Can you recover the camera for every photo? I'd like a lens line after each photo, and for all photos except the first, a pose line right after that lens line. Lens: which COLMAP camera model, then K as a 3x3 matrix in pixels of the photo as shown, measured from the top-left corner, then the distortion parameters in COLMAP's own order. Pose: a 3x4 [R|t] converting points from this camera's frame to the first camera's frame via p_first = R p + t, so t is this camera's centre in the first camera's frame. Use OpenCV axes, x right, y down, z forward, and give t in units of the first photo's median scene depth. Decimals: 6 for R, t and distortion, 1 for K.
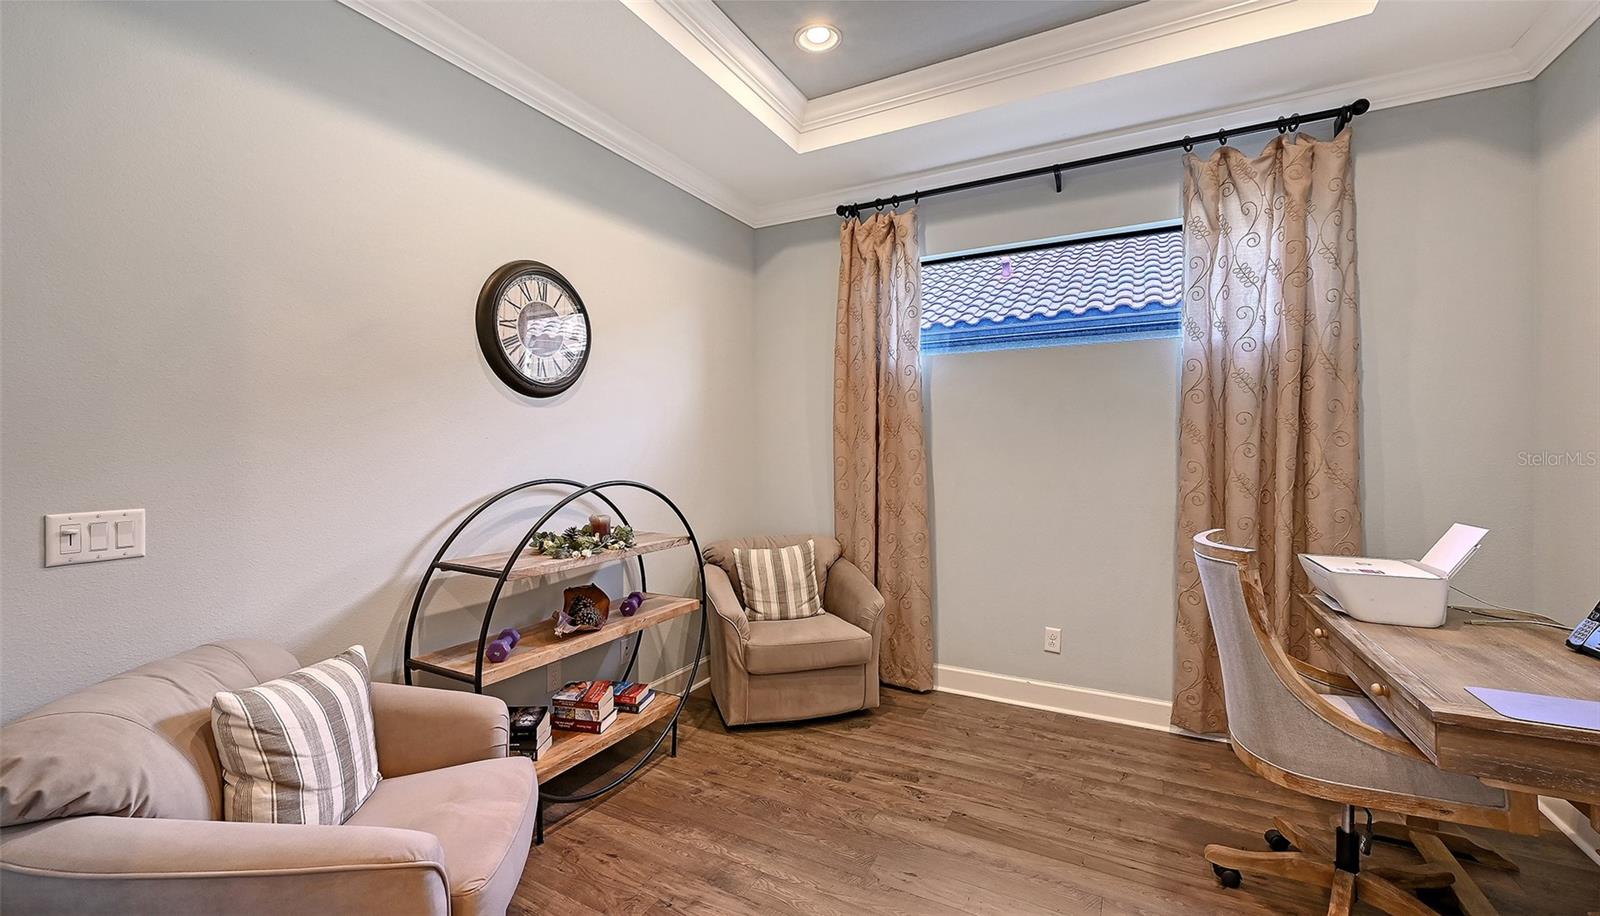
lens RADIAL K [[643.5, 0, 801.1], [0, 643.5, 451.4], [0, 0, 1]] dist [-0.000416, 0.000216]
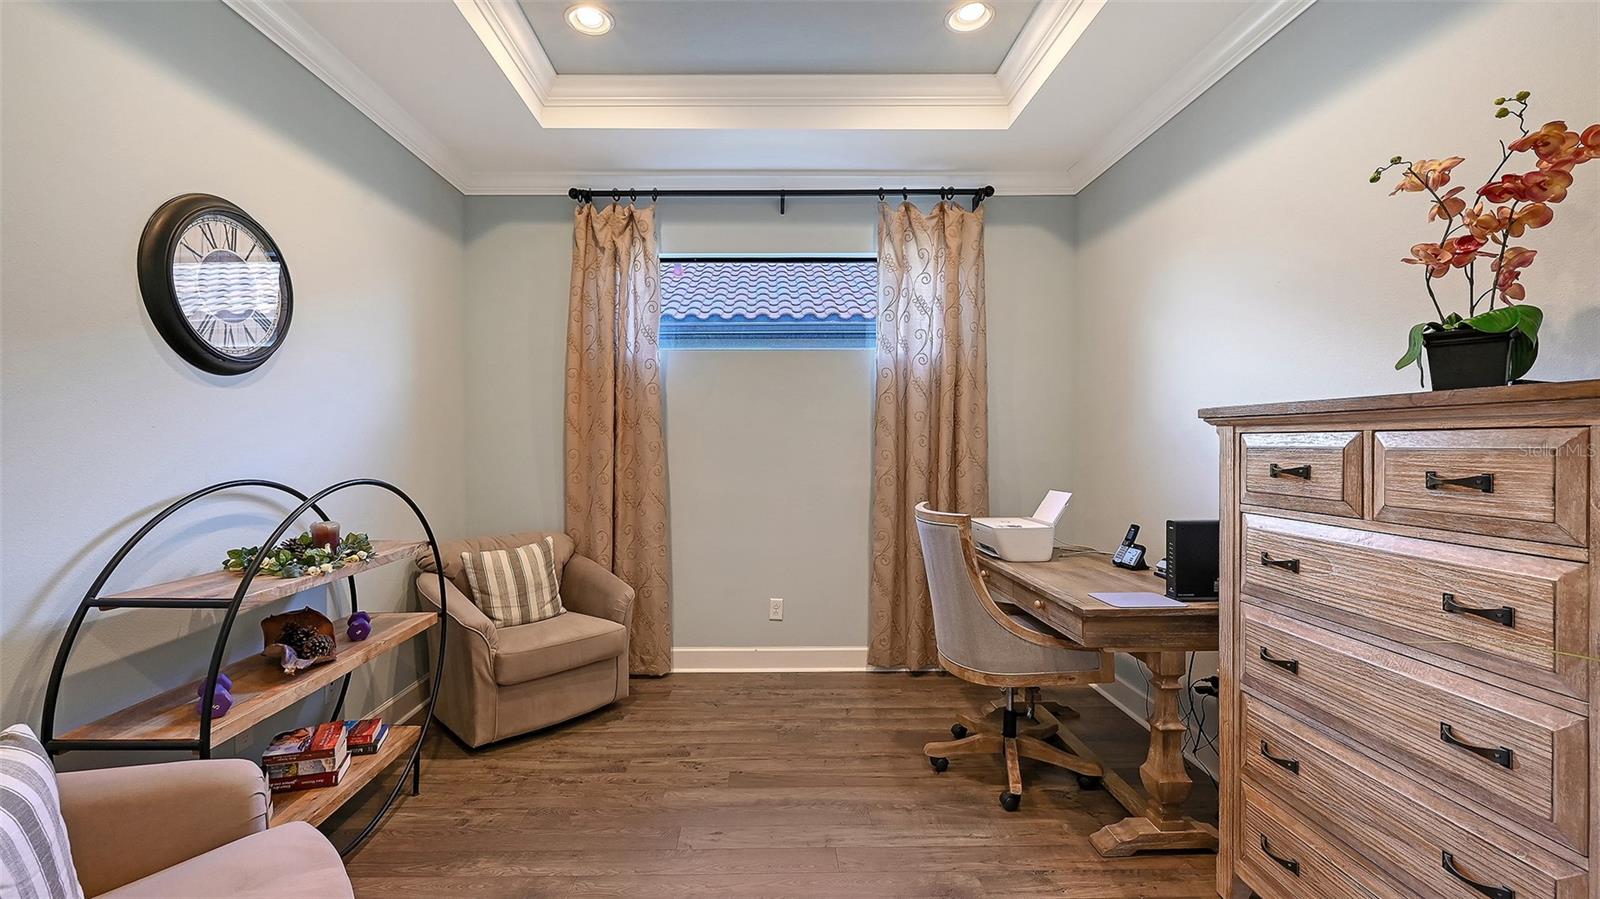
lens RADIAL K [[641.5, 0, 794.8], [0, 641.5, 448.0], [0, 0, 1]] dist [-0.002075, 0.000013]
pose [[0.875706, -0.007146, 0.482791, -0.169614], [0.003803, 0.999962, 0.007904, 0.000615], [-0.482829, -0.005085, 0.875700, -0.003633]]
